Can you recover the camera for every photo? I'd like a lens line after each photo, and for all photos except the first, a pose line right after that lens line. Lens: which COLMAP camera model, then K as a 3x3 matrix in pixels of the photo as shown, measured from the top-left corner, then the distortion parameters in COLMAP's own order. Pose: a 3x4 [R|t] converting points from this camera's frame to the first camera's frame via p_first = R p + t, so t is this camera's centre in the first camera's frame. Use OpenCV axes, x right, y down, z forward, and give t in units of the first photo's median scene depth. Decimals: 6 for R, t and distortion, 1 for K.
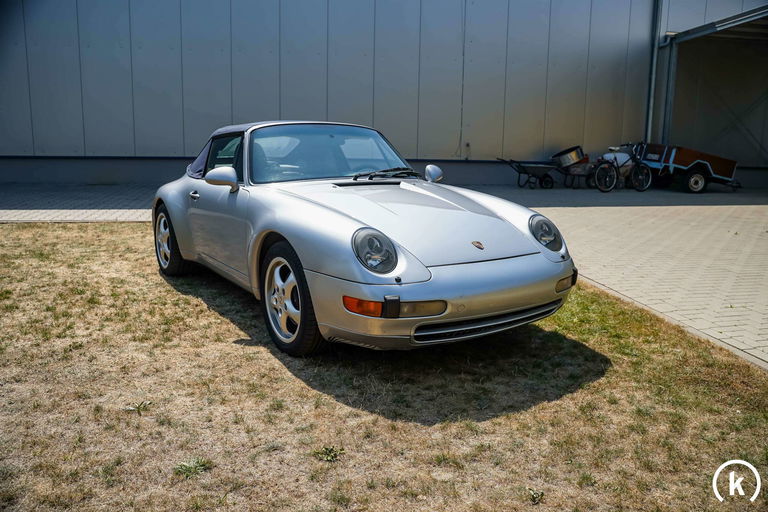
lens RADIAL K [[627.6, 0, 393.1], [0, 627.6, 254.7], [0, 0, 1]] dist [-0.113760, 0.088644]
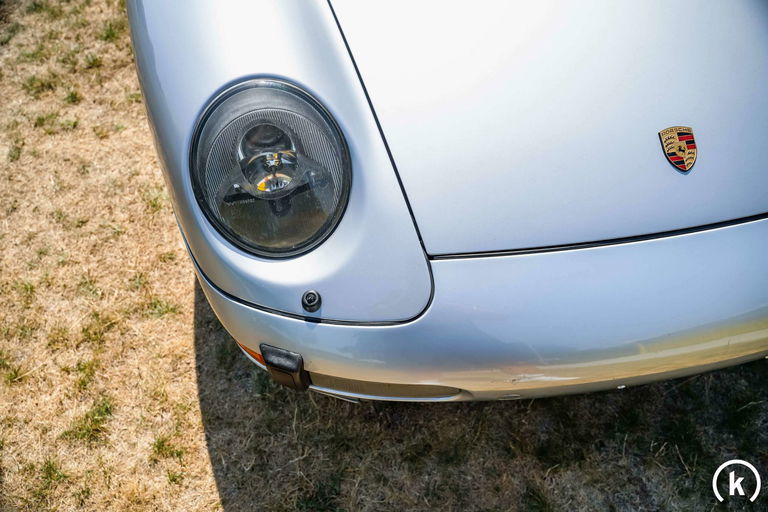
lens RADIAL K [[627.6, 0, 393.1], [0, 627.6, 254.7], [0, 0, 1]] dist [-0.113760, 0.088644]
pose [[0.913555, 0.300001, -0.274621, 0.106226], [-0.030325, 0.723581, 0.689573, -0.165651], [0.405583, -0.621635, 0.670129, 0.711426]]
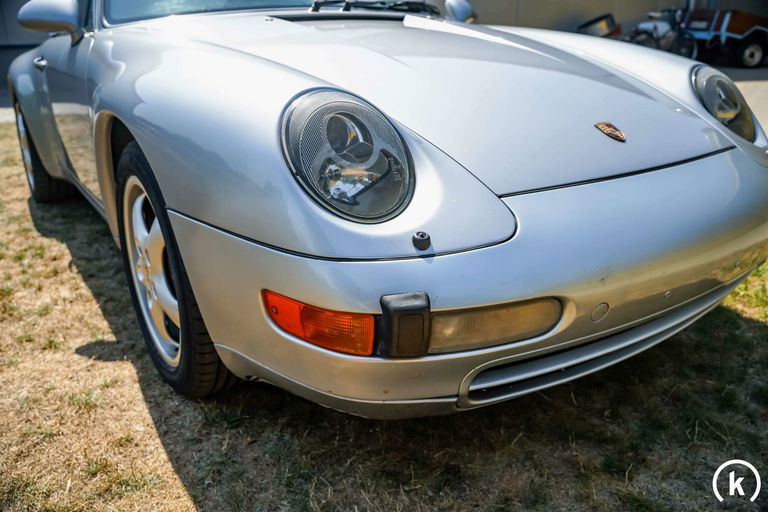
lens RADIAL K [[627.6, 0, 393.1], [0, 627.6, 254.7], [0, 0, 1]] dist [-0.113760, 0.088644]
pose [[0.999498, -0.031620, 0.001765, -0.006553], [0.030896, 0.985825, 0.164907, -0.006894], [-0.006954, -0.164770, 0.986307, 0.582628]]
